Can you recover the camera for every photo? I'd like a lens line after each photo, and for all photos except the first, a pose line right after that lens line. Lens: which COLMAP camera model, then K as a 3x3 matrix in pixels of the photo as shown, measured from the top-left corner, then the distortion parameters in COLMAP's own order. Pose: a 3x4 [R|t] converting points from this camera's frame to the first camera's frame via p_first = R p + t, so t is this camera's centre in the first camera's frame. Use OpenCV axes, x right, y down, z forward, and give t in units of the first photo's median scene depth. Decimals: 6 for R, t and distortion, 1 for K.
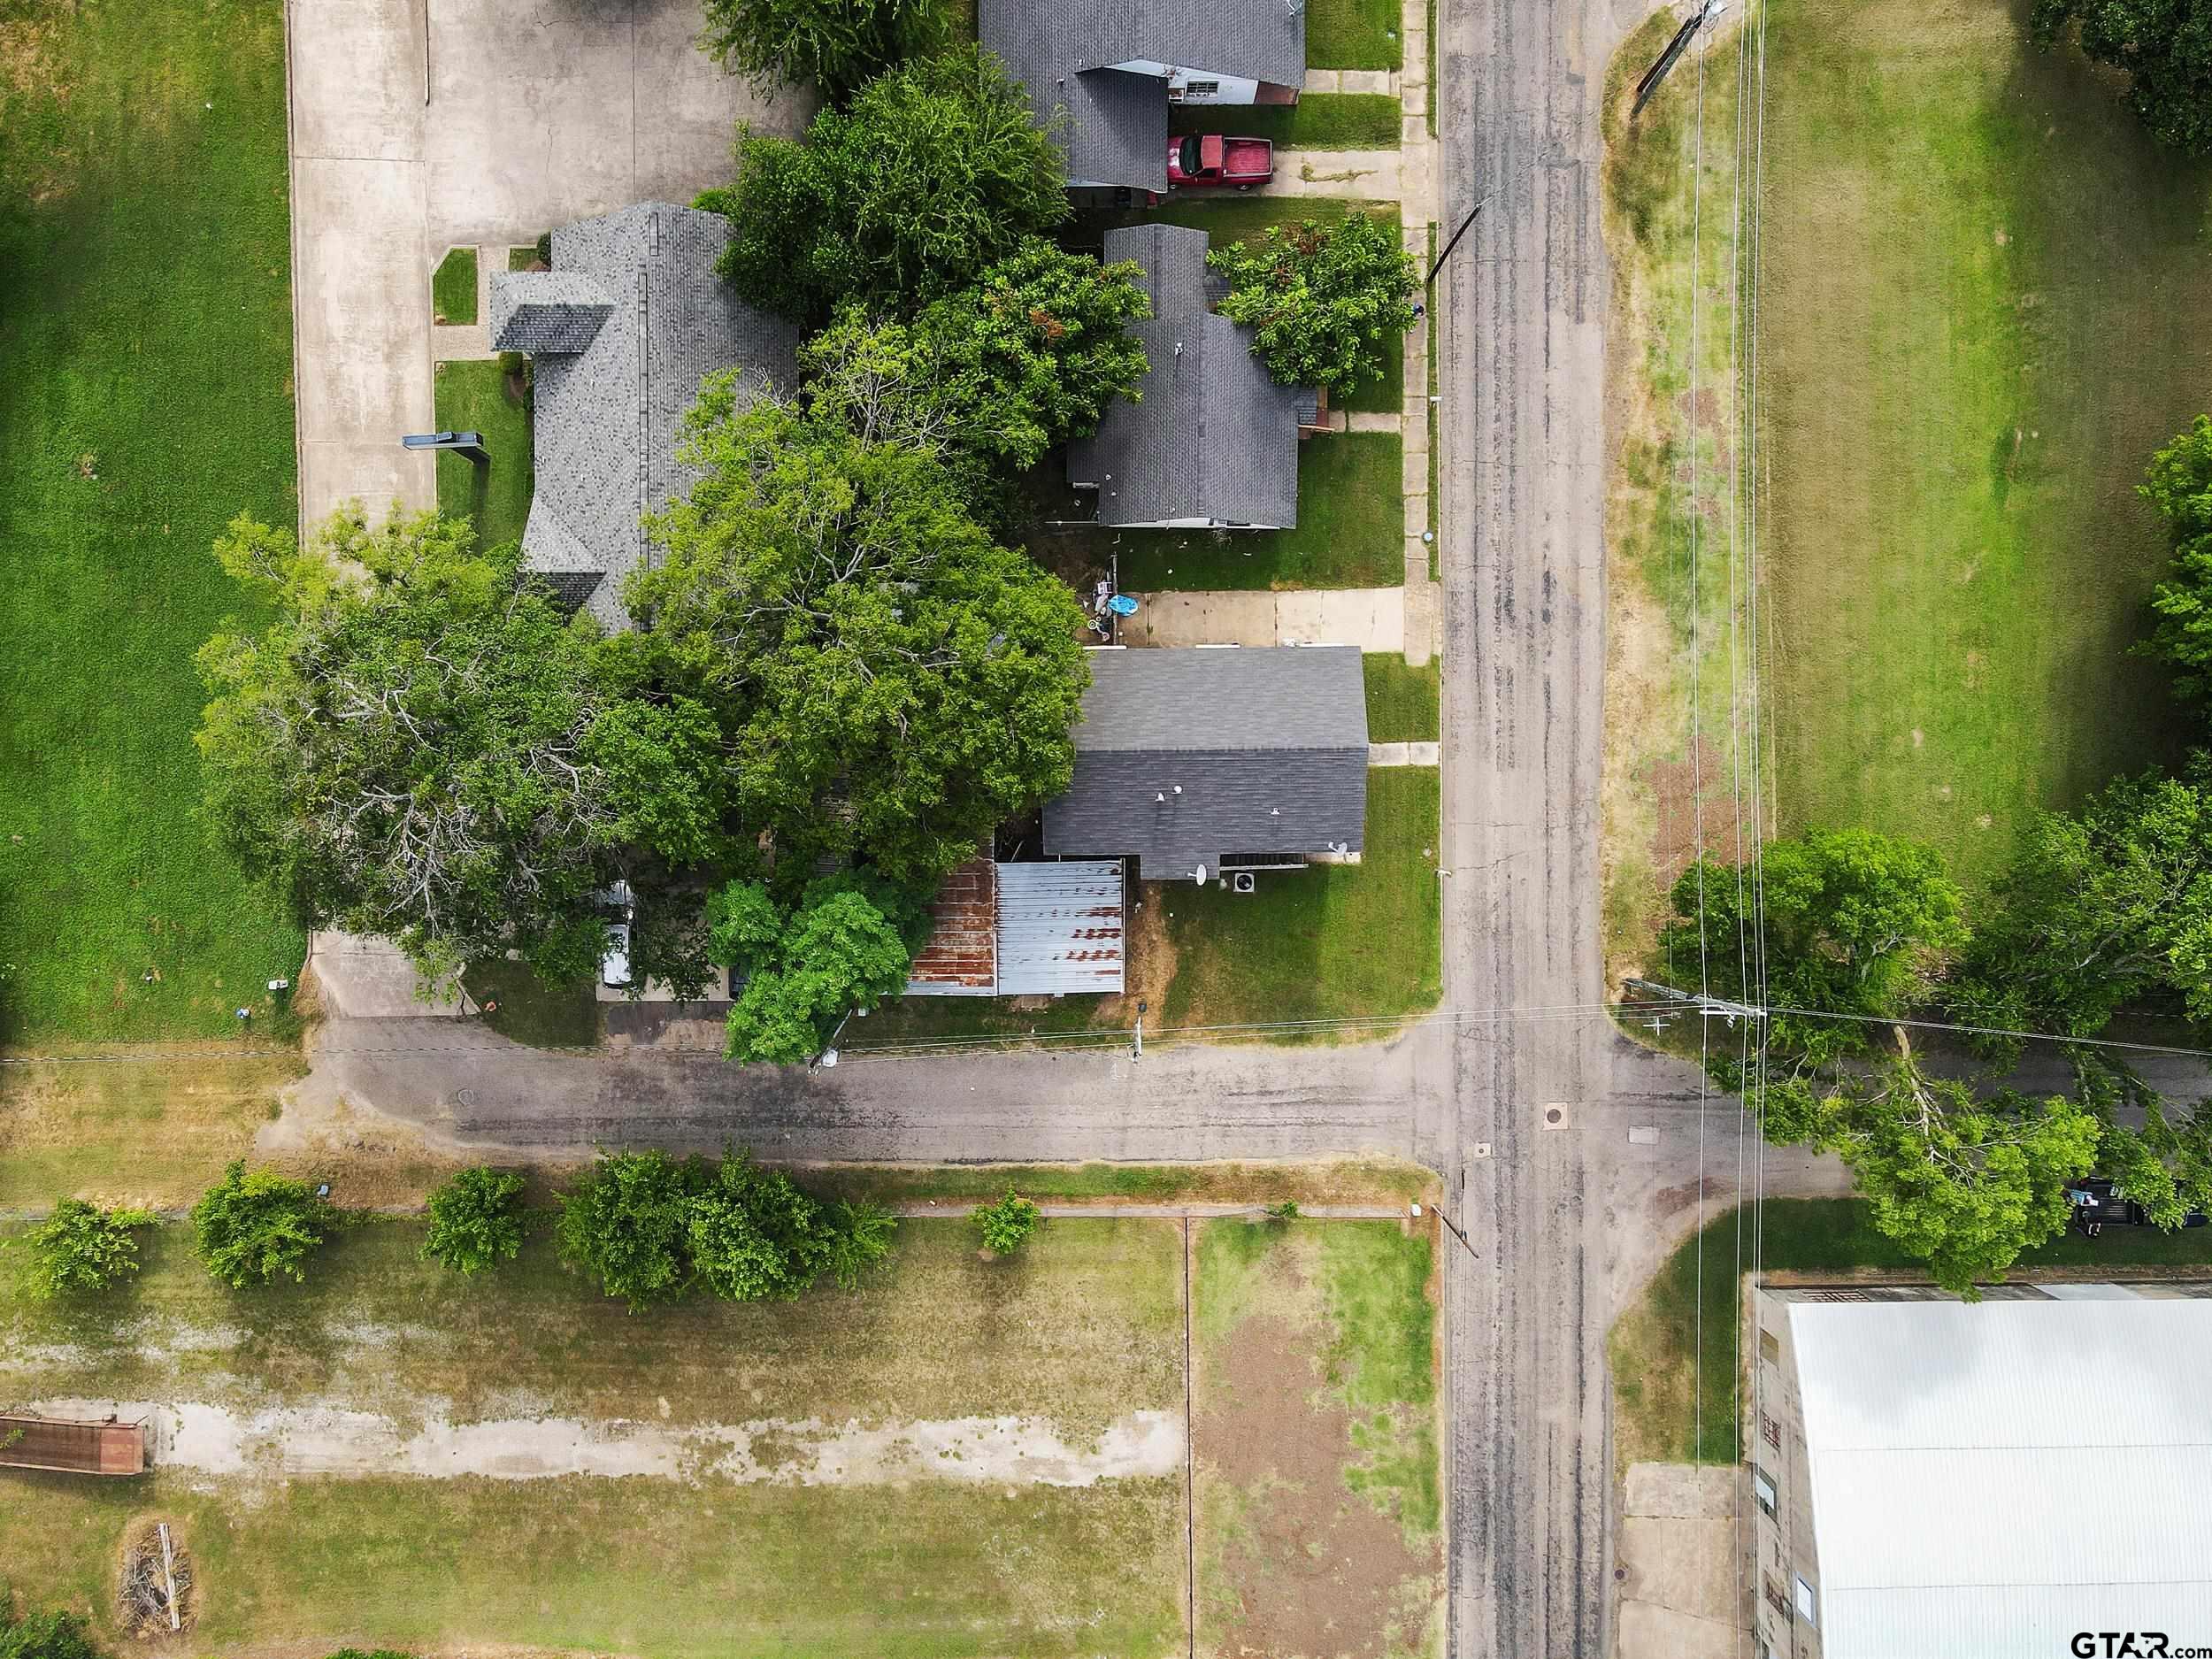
lens RADIAL K [[1649.2, 0, 1093.3], [0, 1649.2, 832.0], [0, 0, 1]] dist [0.011206, 0.008897]
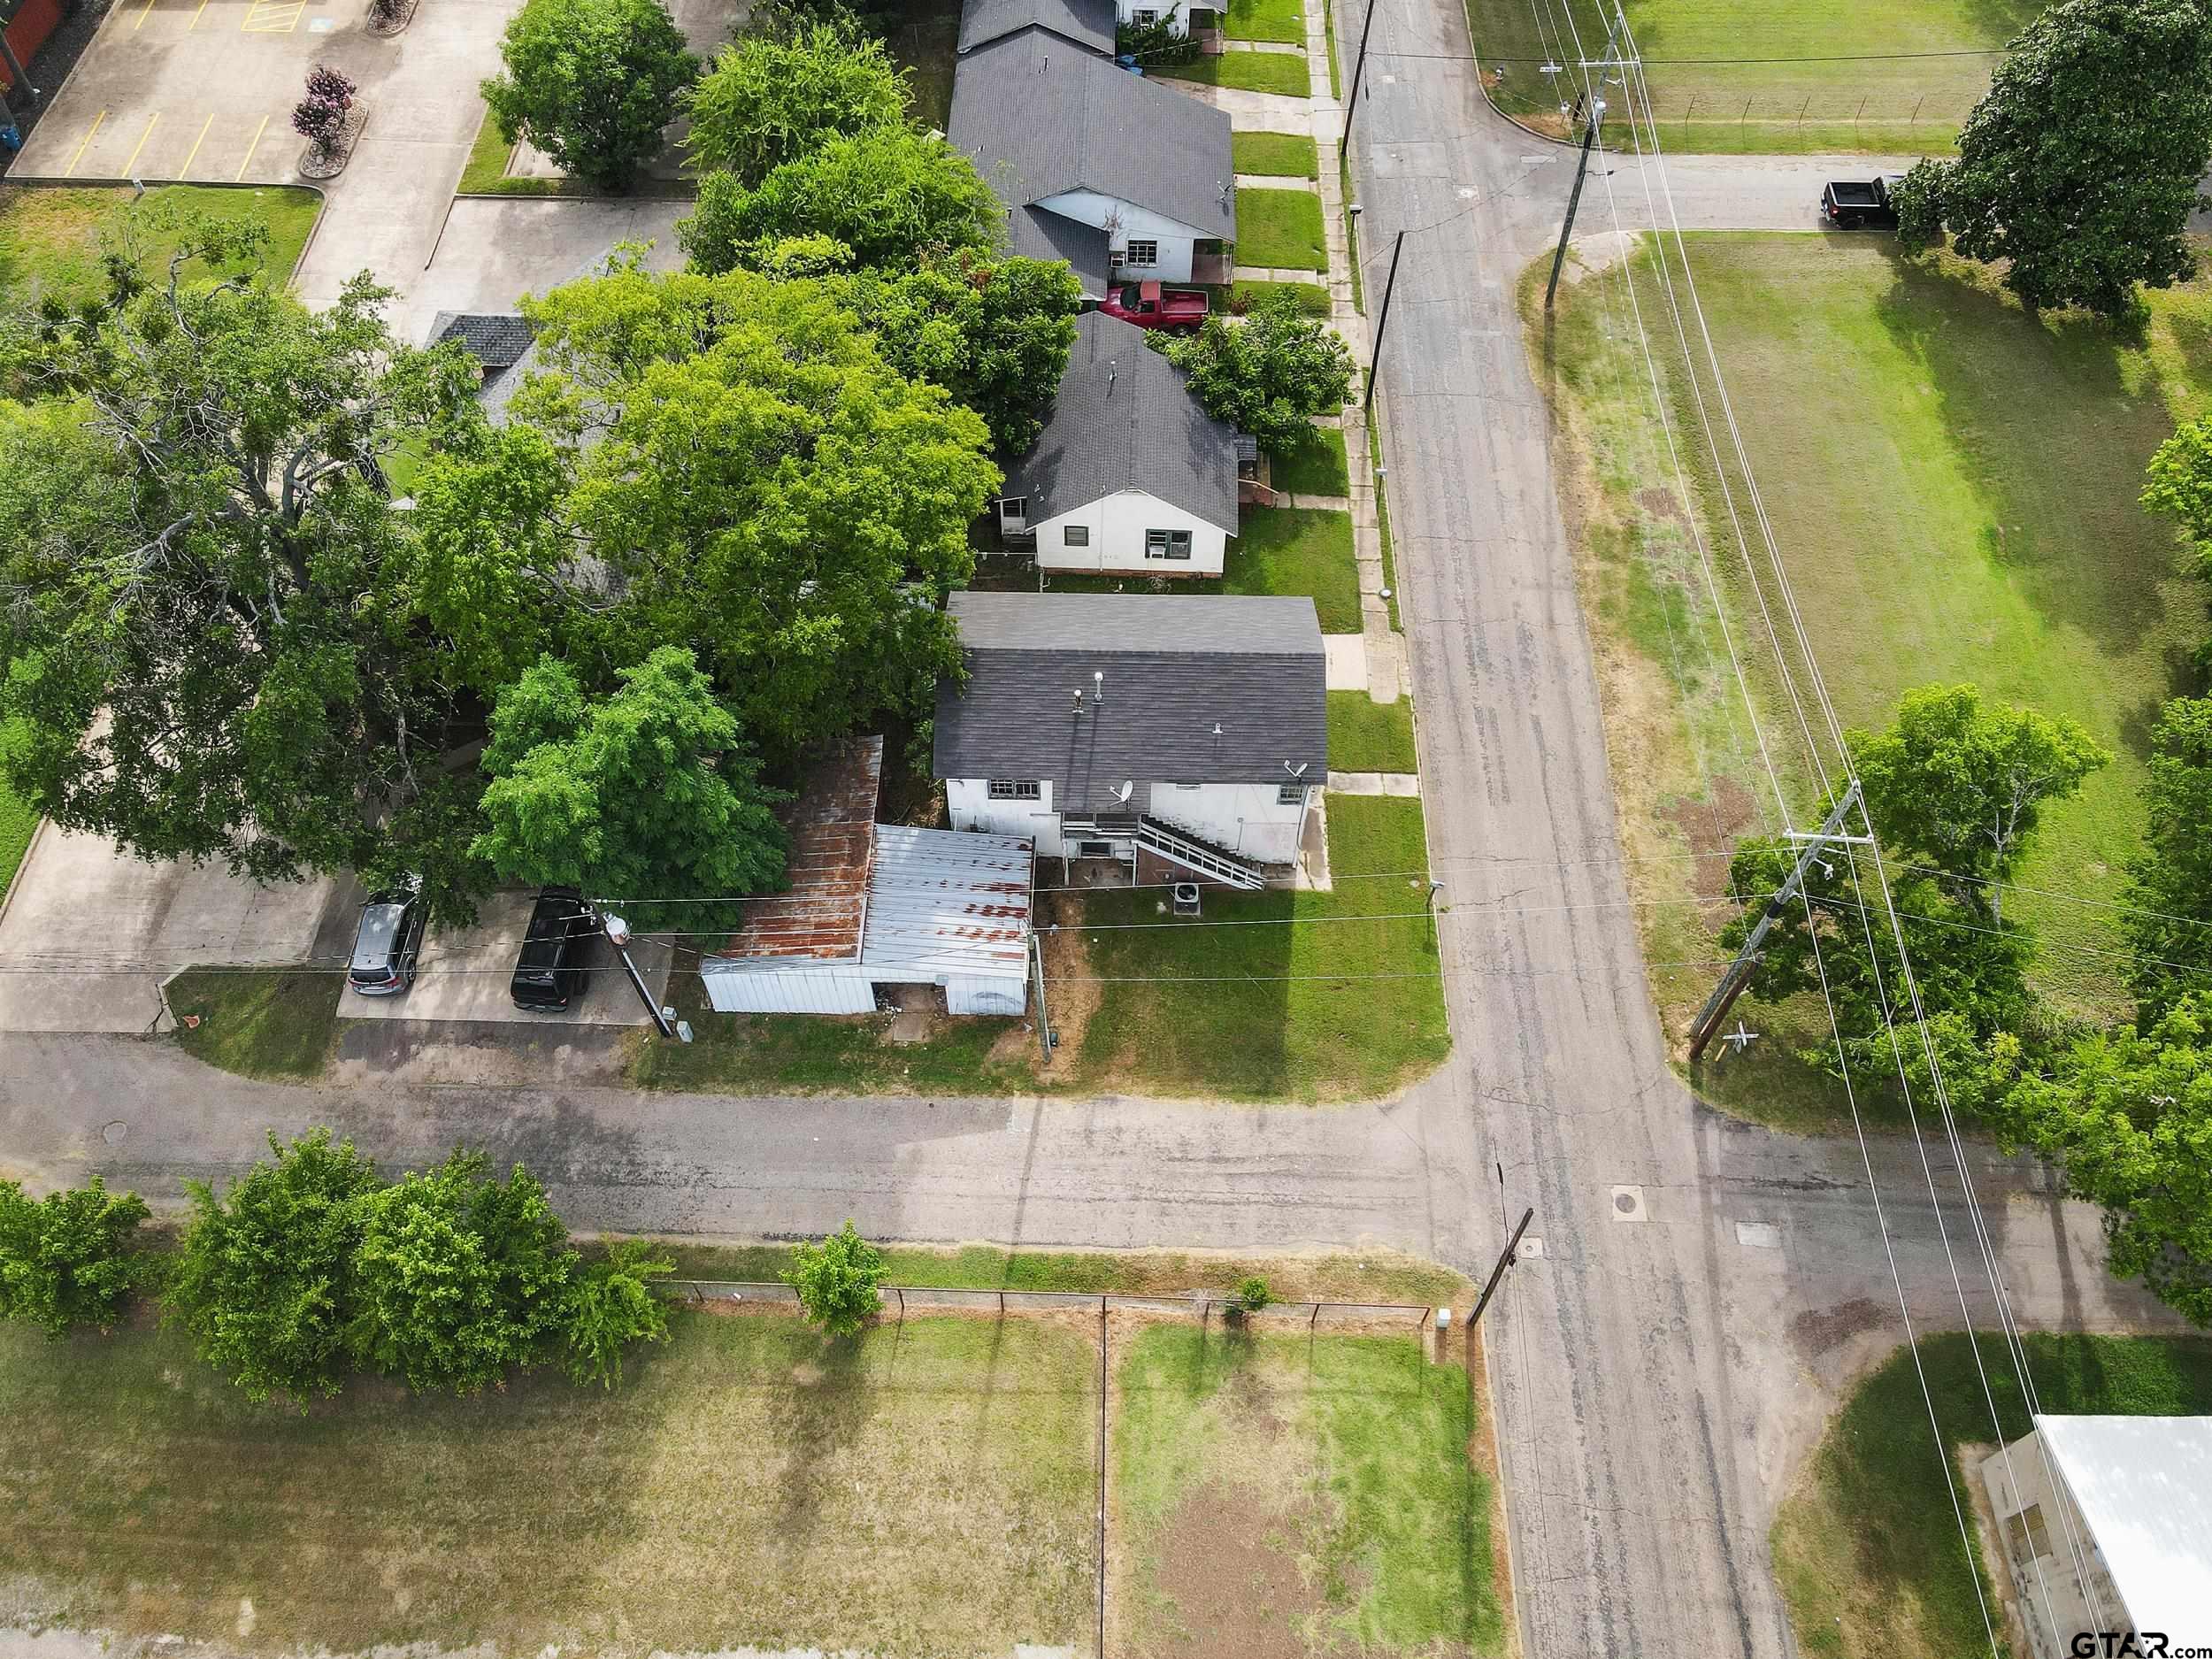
lens RADIAL K [[1649.2, 0, 1093.4], [0, 1649.2, 816.2], [0, 0, 1]] dist [0.011206, 0.008897]
pose [[0.999605, 0.025898, -0.010869, 0.053234], [-0.027369, 0.811242, -0.584070, 0.461586], [-0.006309, 0.584137, 0.811631, 0.327274]]
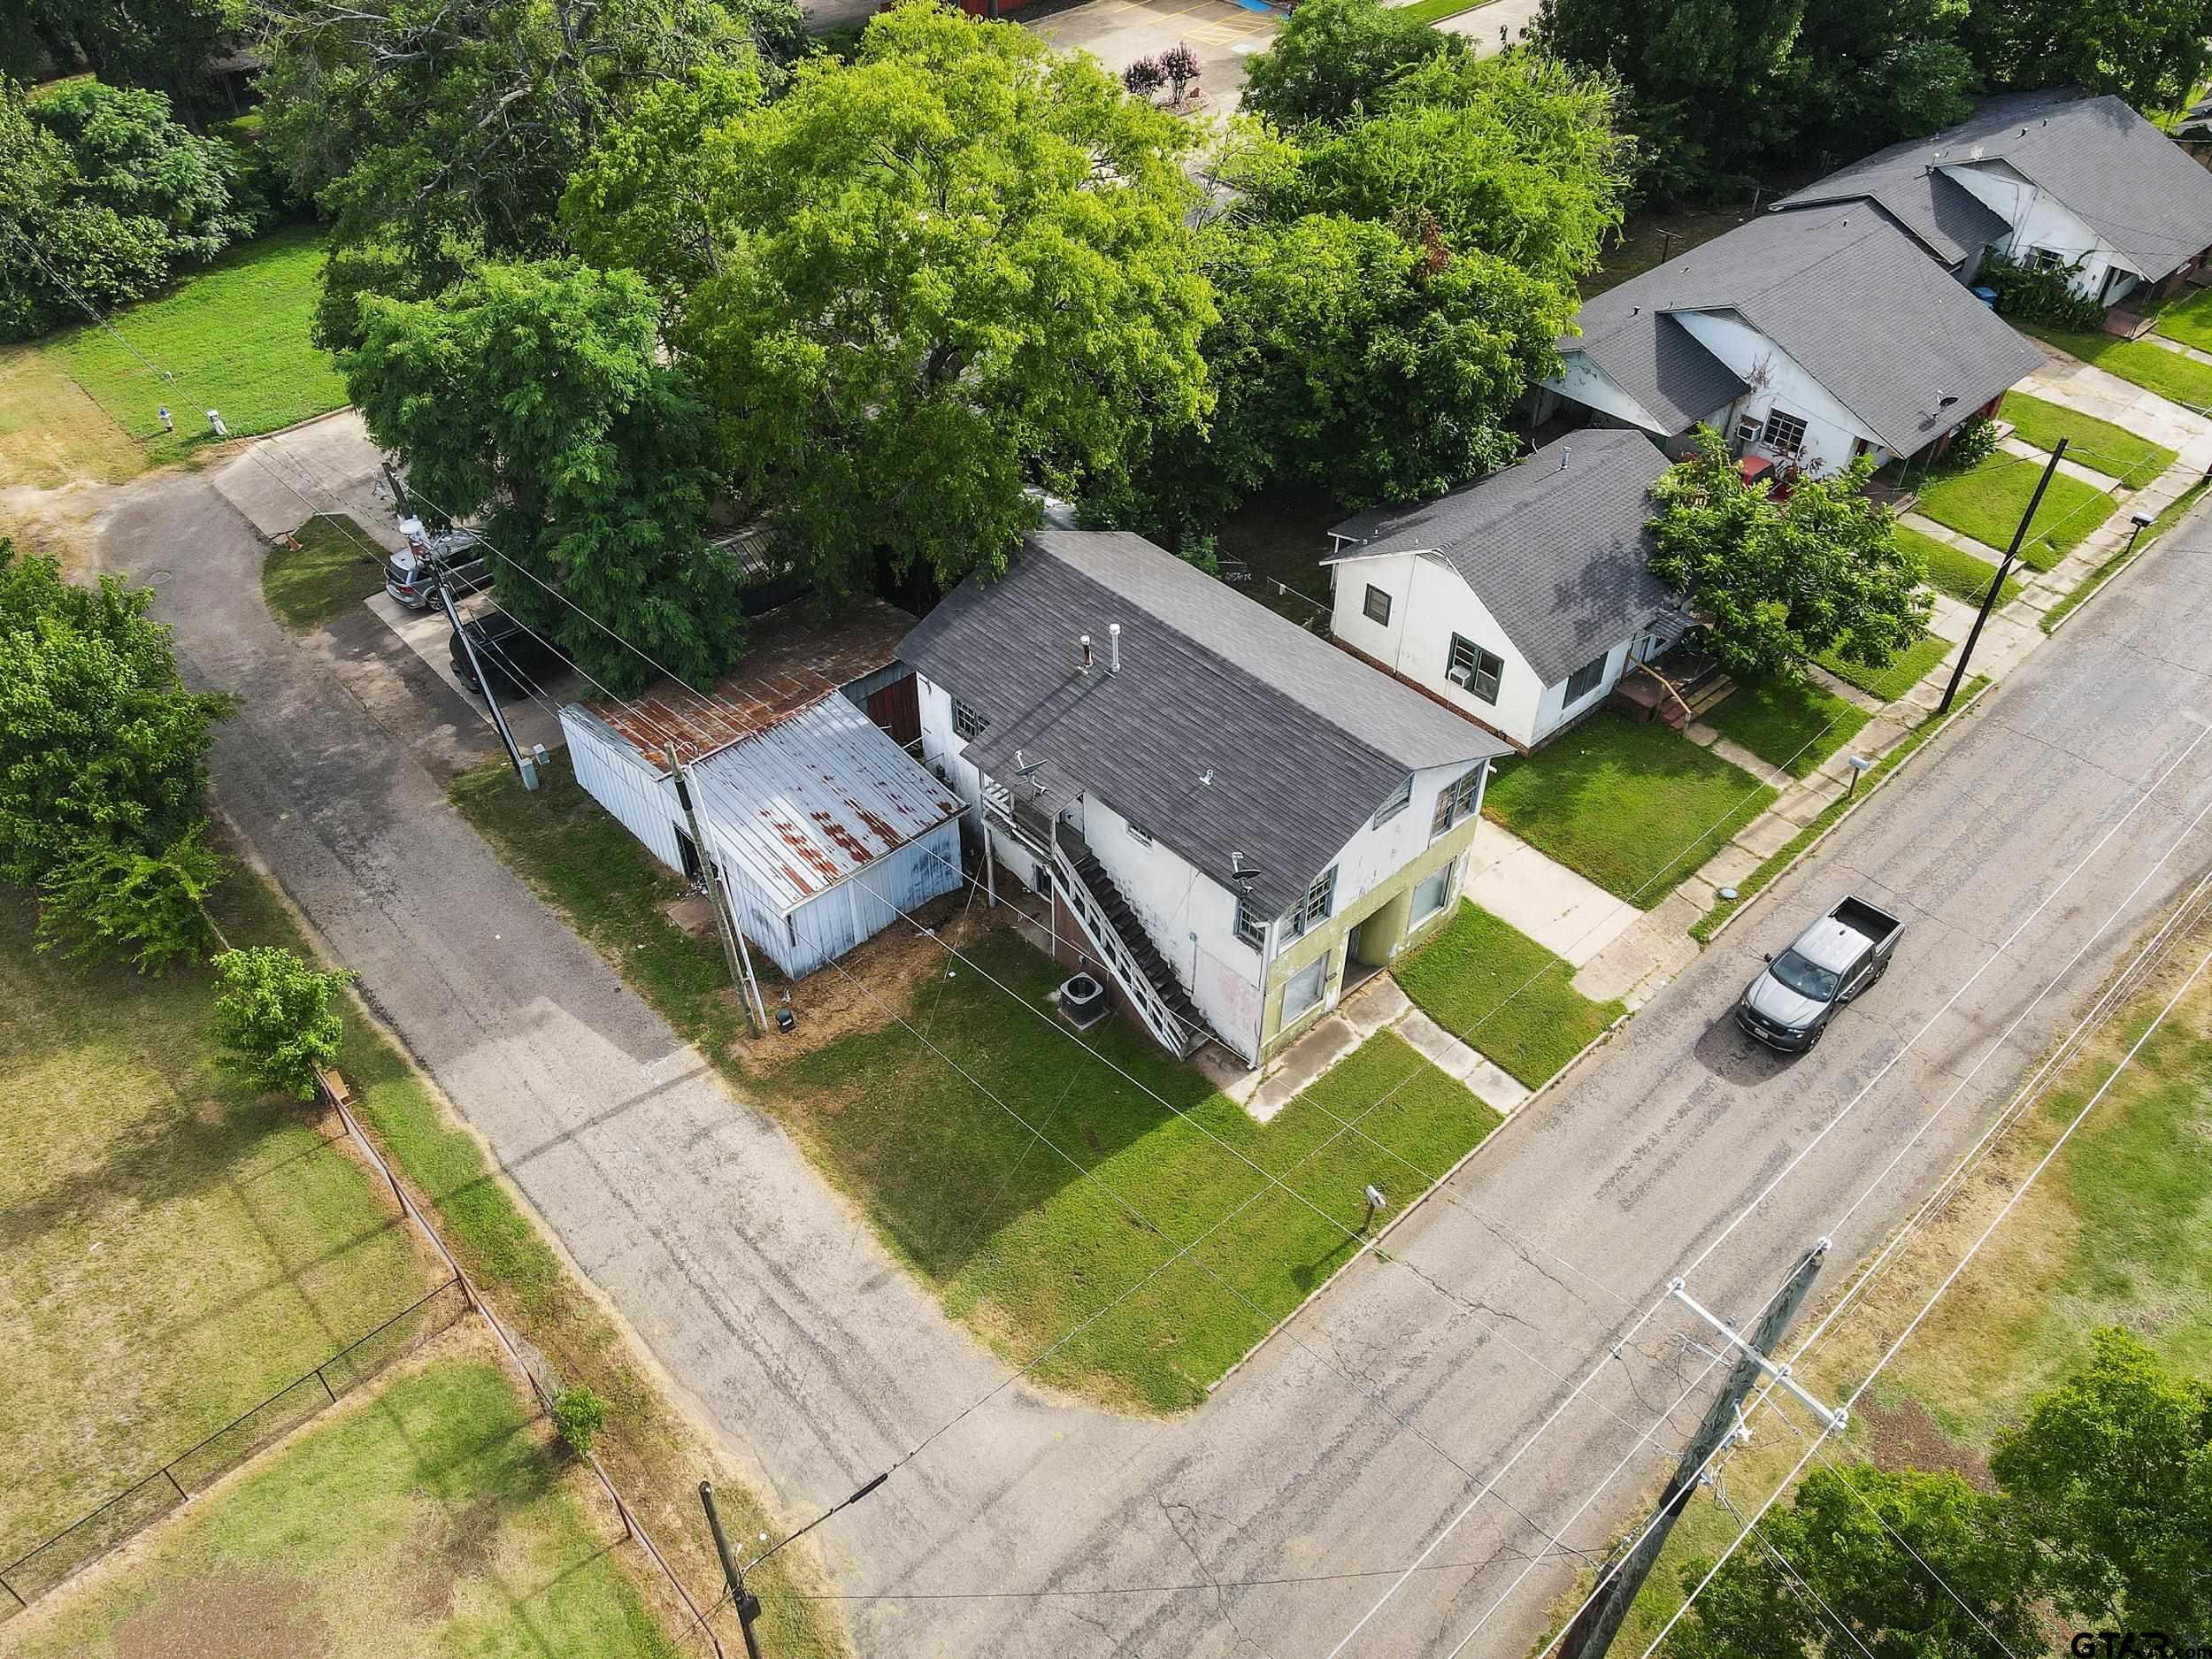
lens RADIAL K [[1649.2, 0, 1096.0], [0, 1649.2, 818.1], [0, 0, 1]] dist [0.011206, 0.008897]
pose [[0.672570, 0.491113, -0.553586, 0.362847], [-0.740004, 0.439670, -0.509003, 0.275202], [-0.006583, 0.751996, 0.659135, 0.592054]]
